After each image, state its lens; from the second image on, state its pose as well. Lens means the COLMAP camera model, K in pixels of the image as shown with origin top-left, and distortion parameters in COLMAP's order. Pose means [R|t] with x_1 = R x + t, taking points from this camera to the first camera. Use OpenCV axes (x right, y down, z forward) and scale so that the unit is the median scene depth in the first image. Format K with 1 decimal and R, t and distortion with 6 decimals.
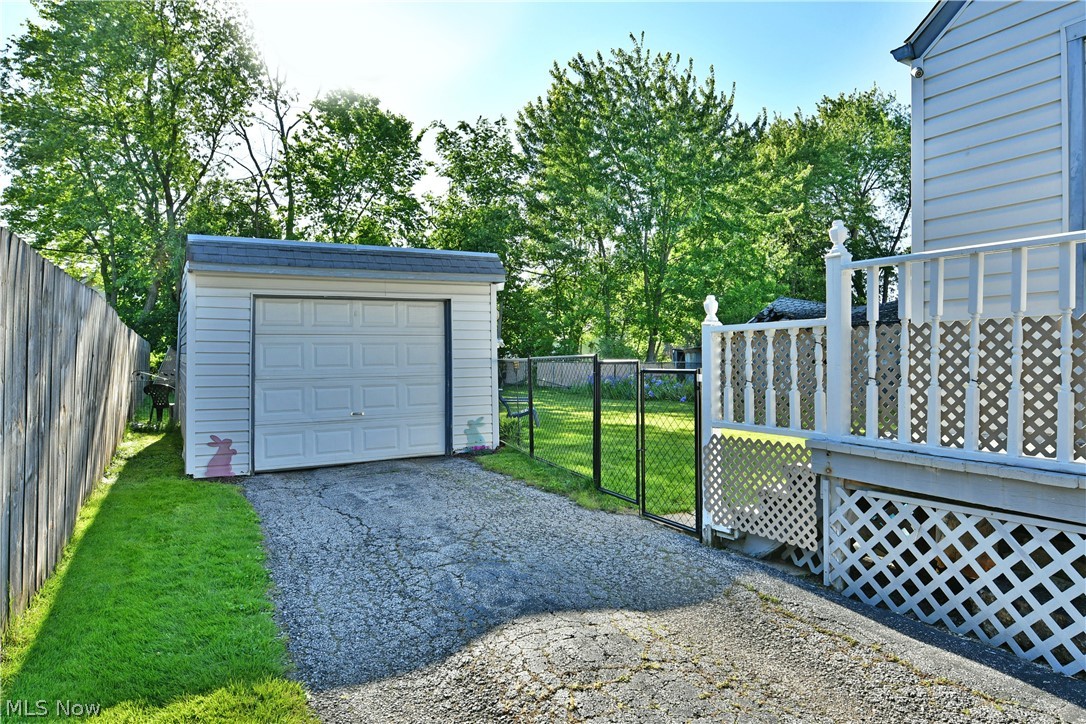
lens RADIAL K [[667.5, 0, 549.4], [0, 667.5, 363.9], [0, 0, 1]] dist [-0.012909, -0.004647]
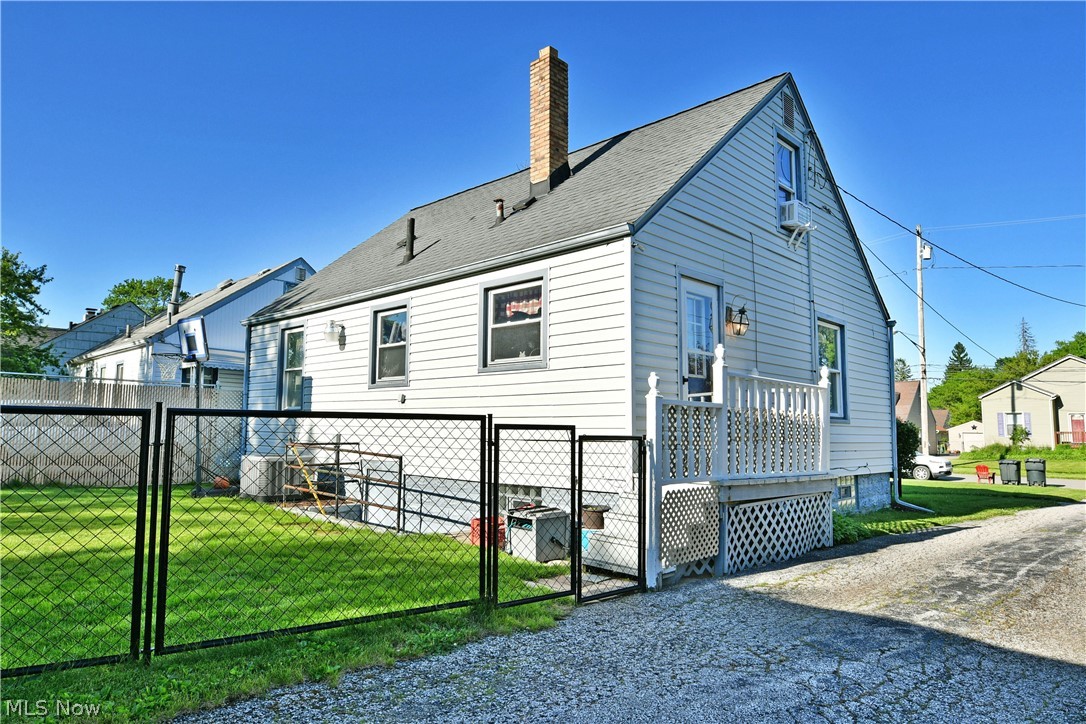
lens RADIAL K [[667.5, 0, 549.4], [0, 667.5, 363.9], [0, 0, 1]] dist [-0.012909, -0.004647]
pose [[-0.268408, 0.085404, 0.959512, -0.828774], [-0.016490, 0.995509, -0.093220, -0.005337], [-0.963164, -0.040843, -0.265794, 1.479378]]
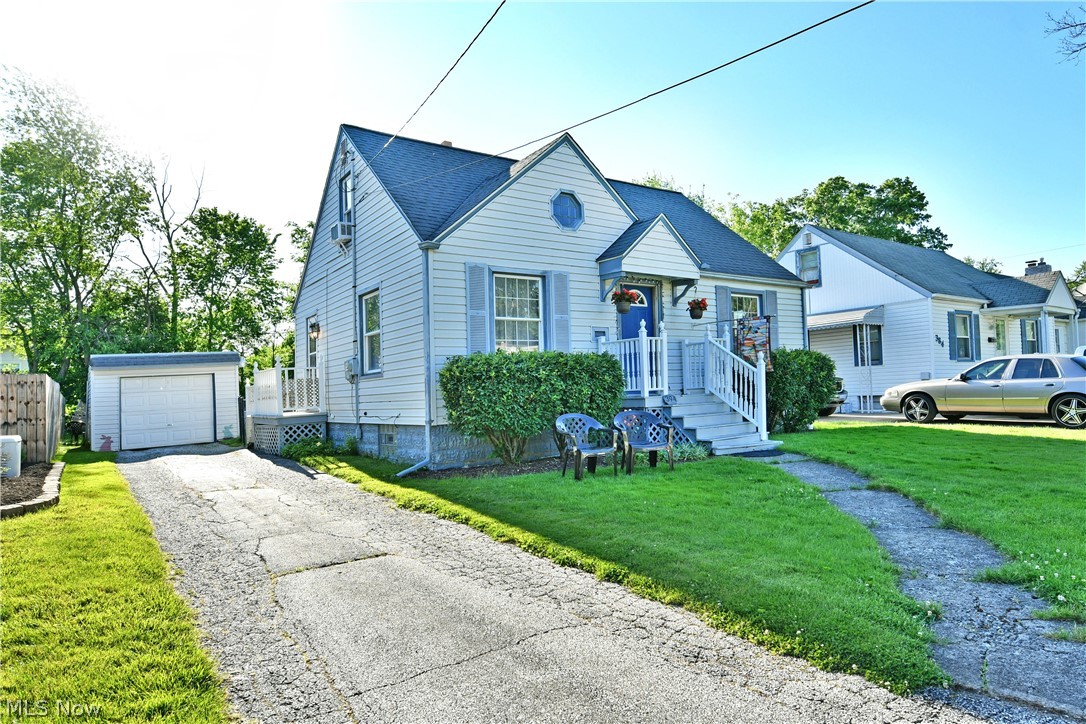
lens RADIAL K [[652.3, 0, 543.0], [0, 652.3, 362.0], [0, 0, 1]] dist [-0.002603, -0.001173]
pose [[0.993732, -0.045925, 0.101918, 0.207222], [0.051280, 0.997403, -0.050563, 0.009999], [-0.099332, 0.055473, 0.993507, -0.370547]]
